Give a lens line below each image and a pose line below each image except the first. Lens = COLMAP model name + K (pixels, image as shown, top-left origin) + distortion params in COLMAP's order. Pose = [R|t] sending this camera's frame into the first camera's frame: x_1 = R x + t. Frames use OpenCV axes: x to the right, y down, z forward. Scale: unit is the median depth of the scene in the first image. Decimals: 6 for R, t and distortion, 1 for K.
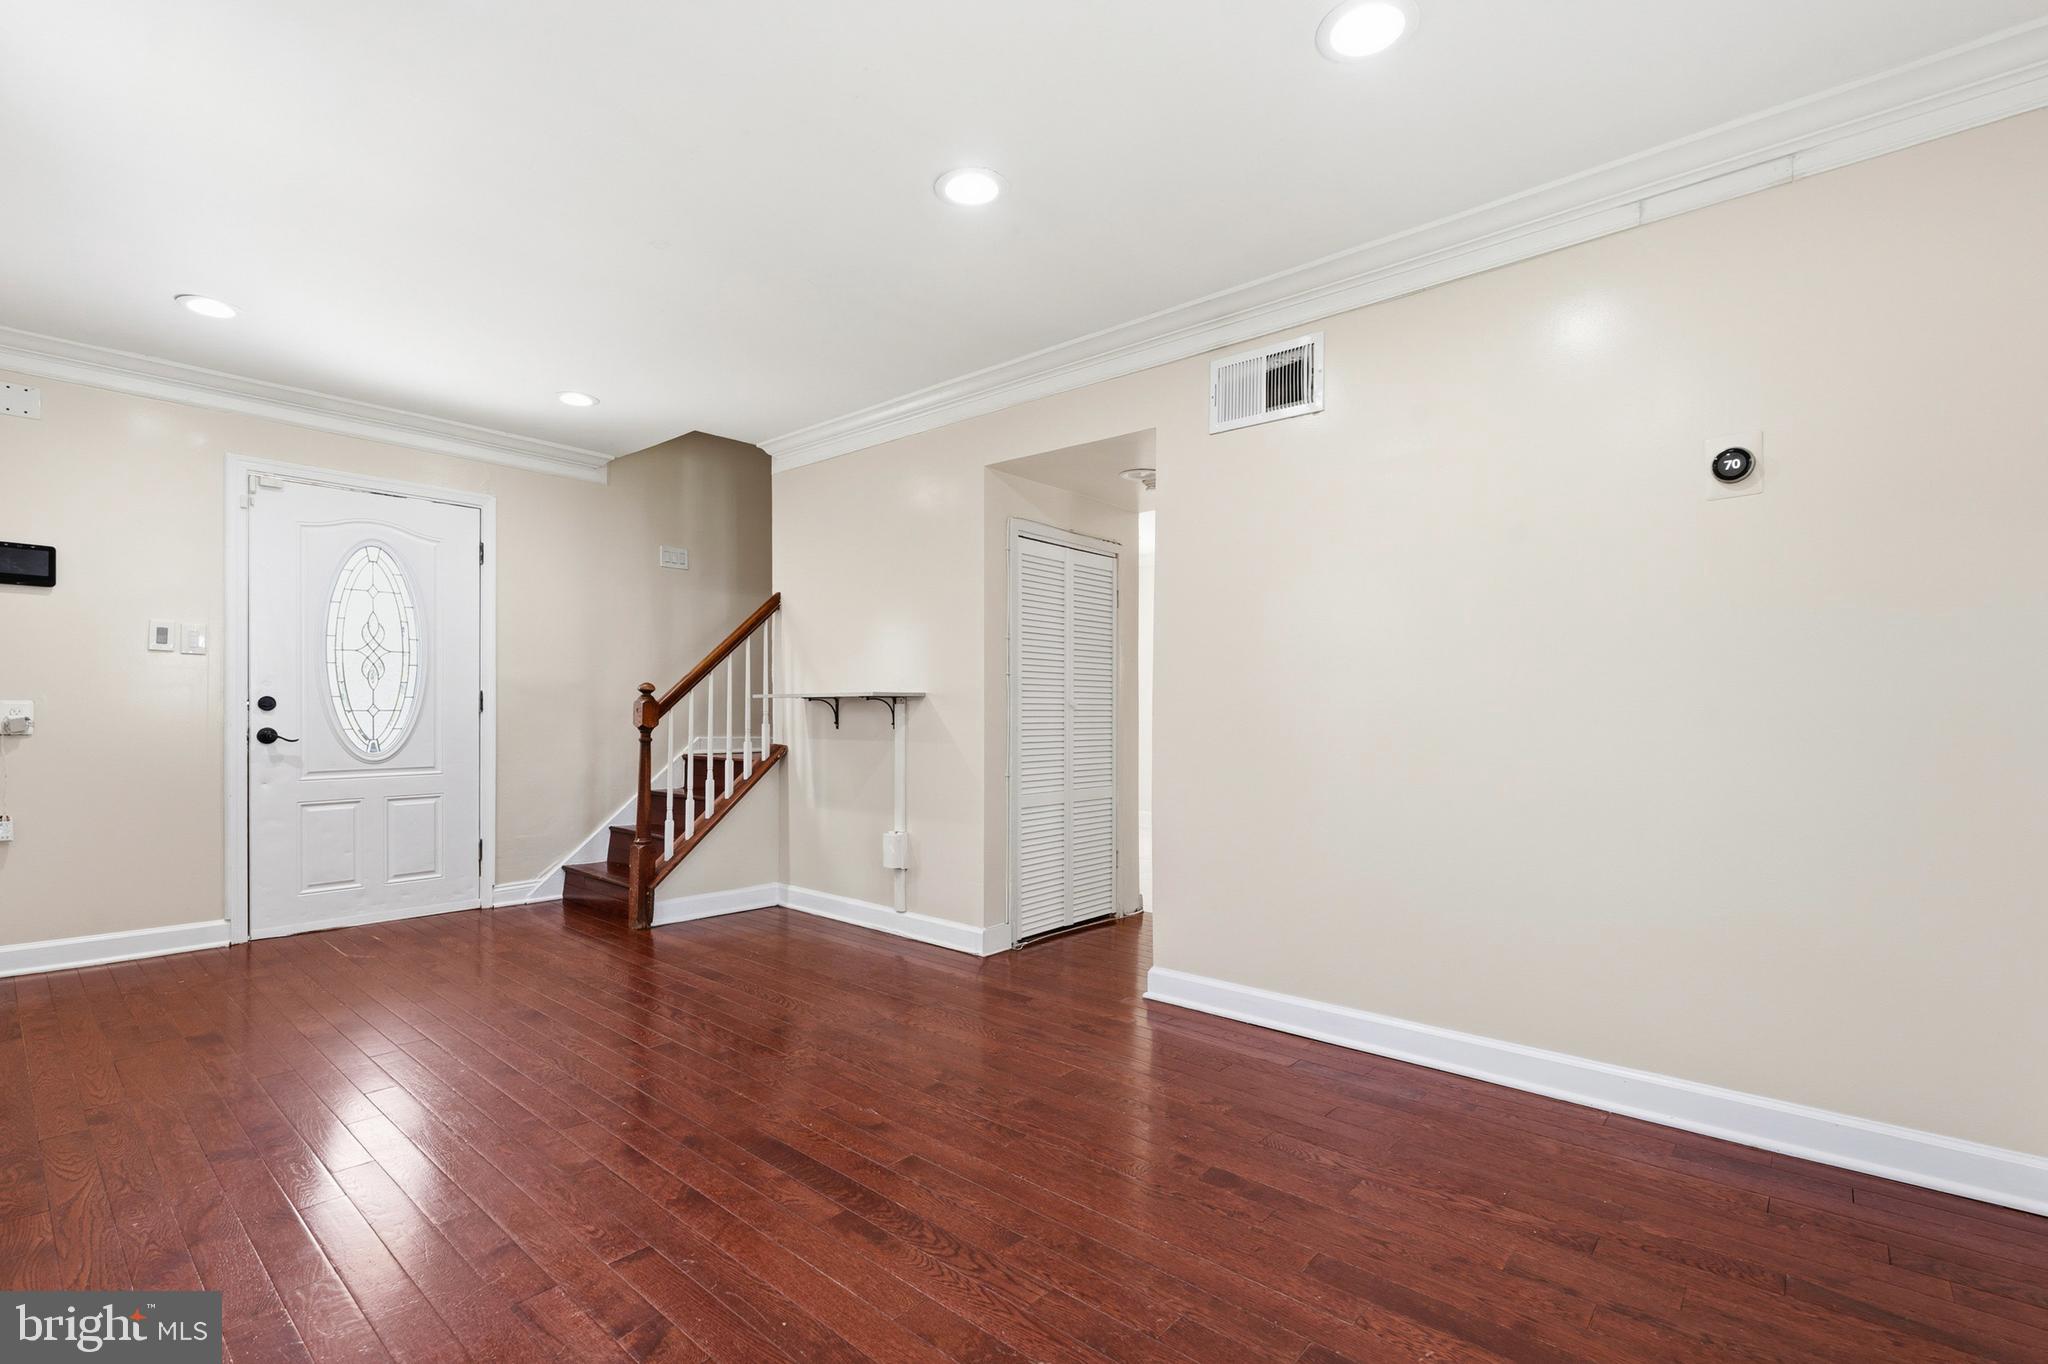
lens RADIAL K [[933.5, 0, 1012.2], [0, 933.5, 708.8], [0, 0, 1]] dist [-0.000803, -0.000062]
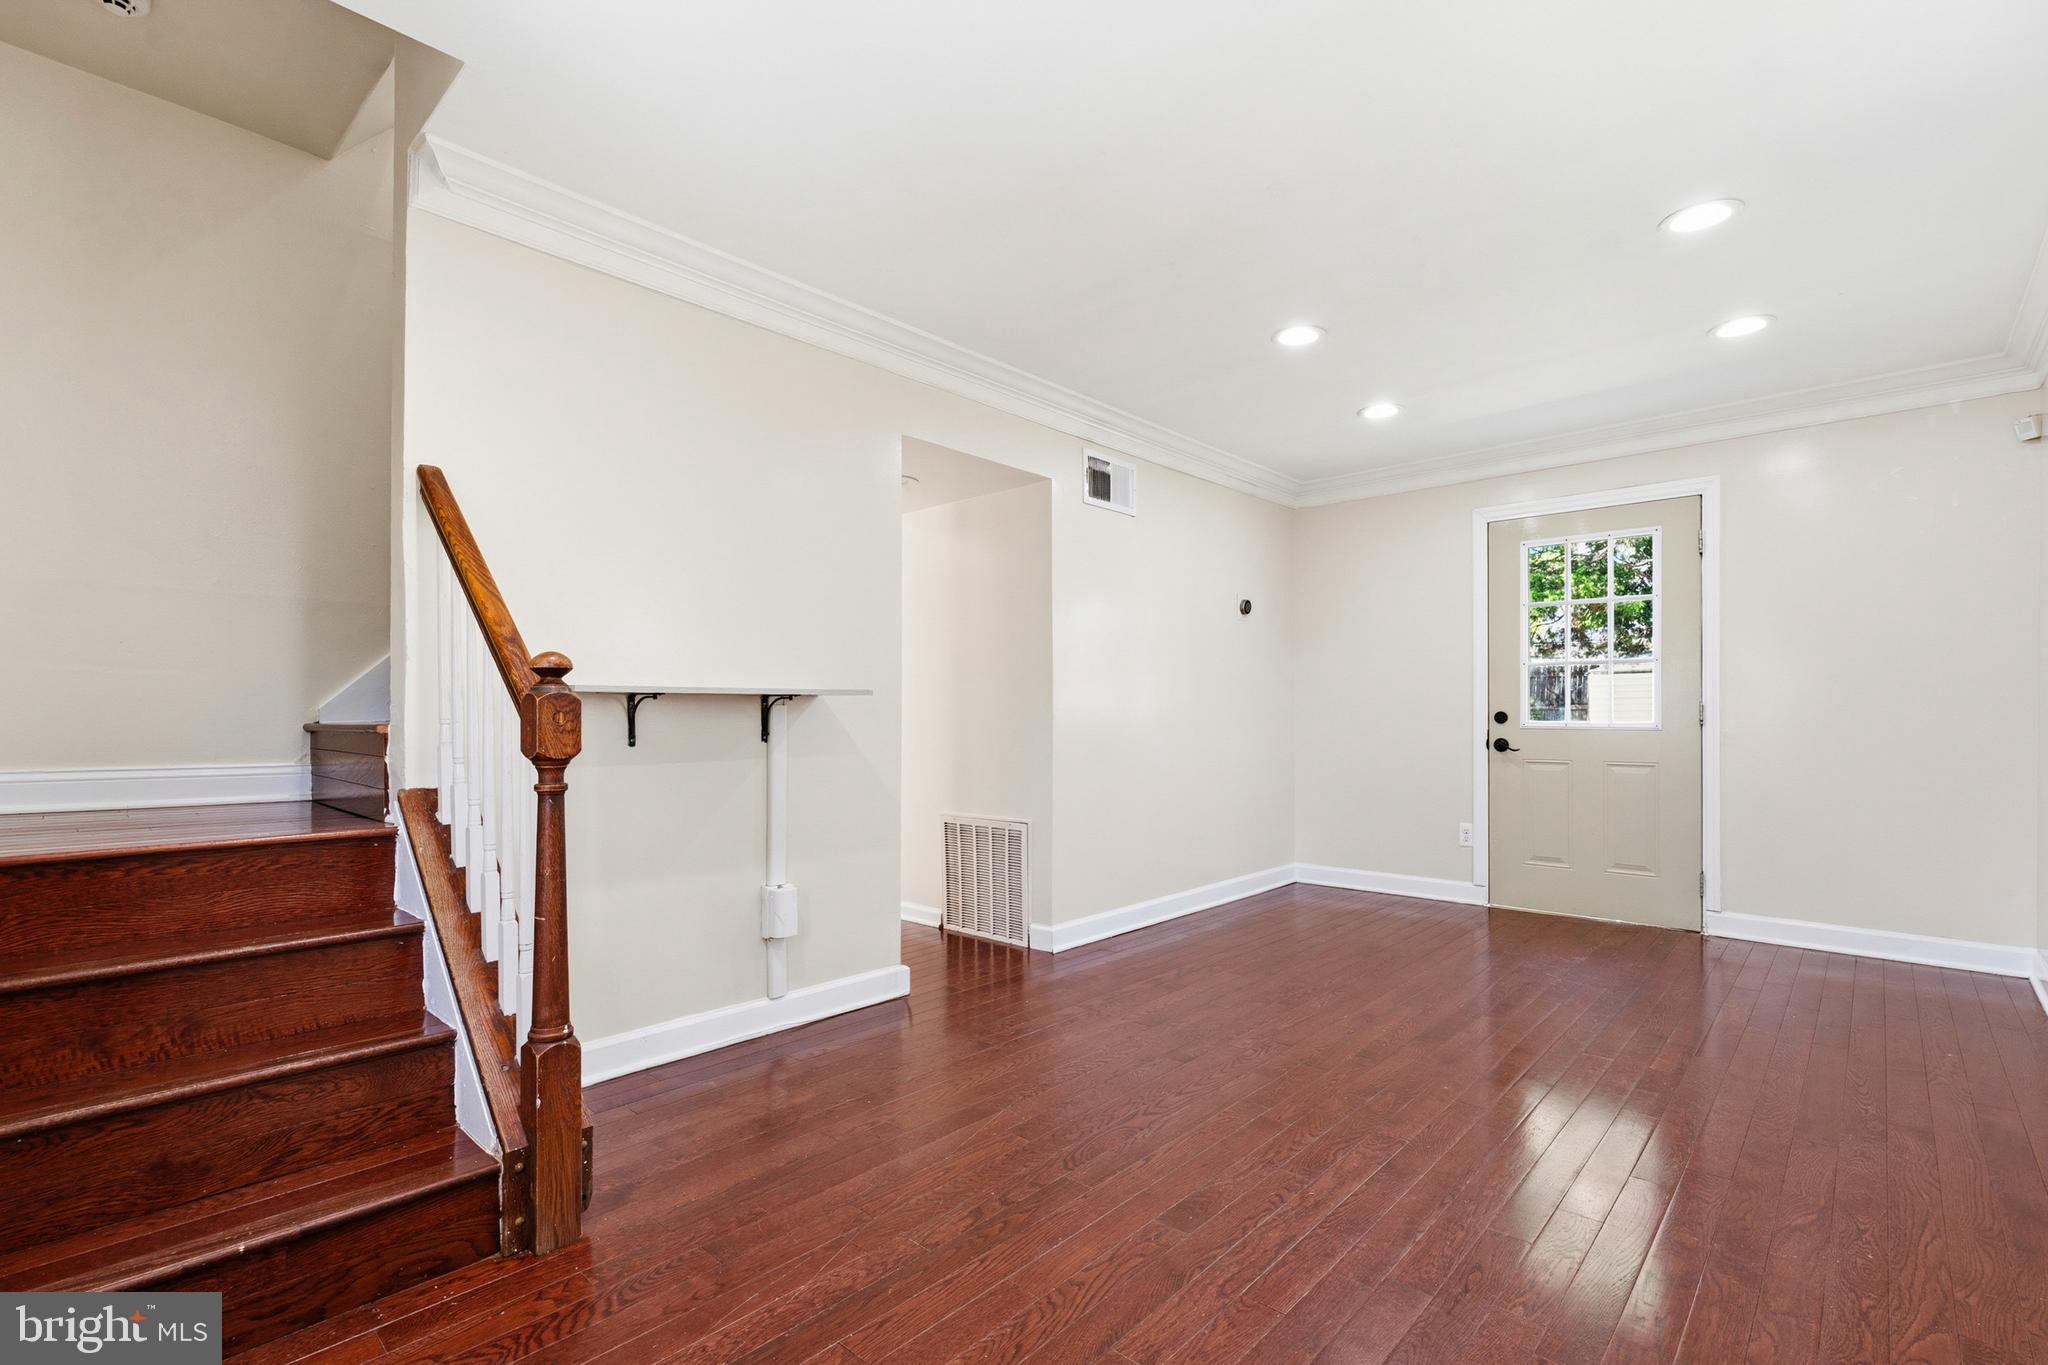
lens RADIAL K [[933.5, 0, 1012.2], [0, 933.5, 709.3], [0, 0, 1]] dist [-0.000803, -0.000062]
pose [[0.019405, -0.001392, 0.999811, -0.977289], [-0.002566, 0.999996, 0.001442, -0.004164], [-0.999808, -0.002594, 0.019401, 0.951375]]
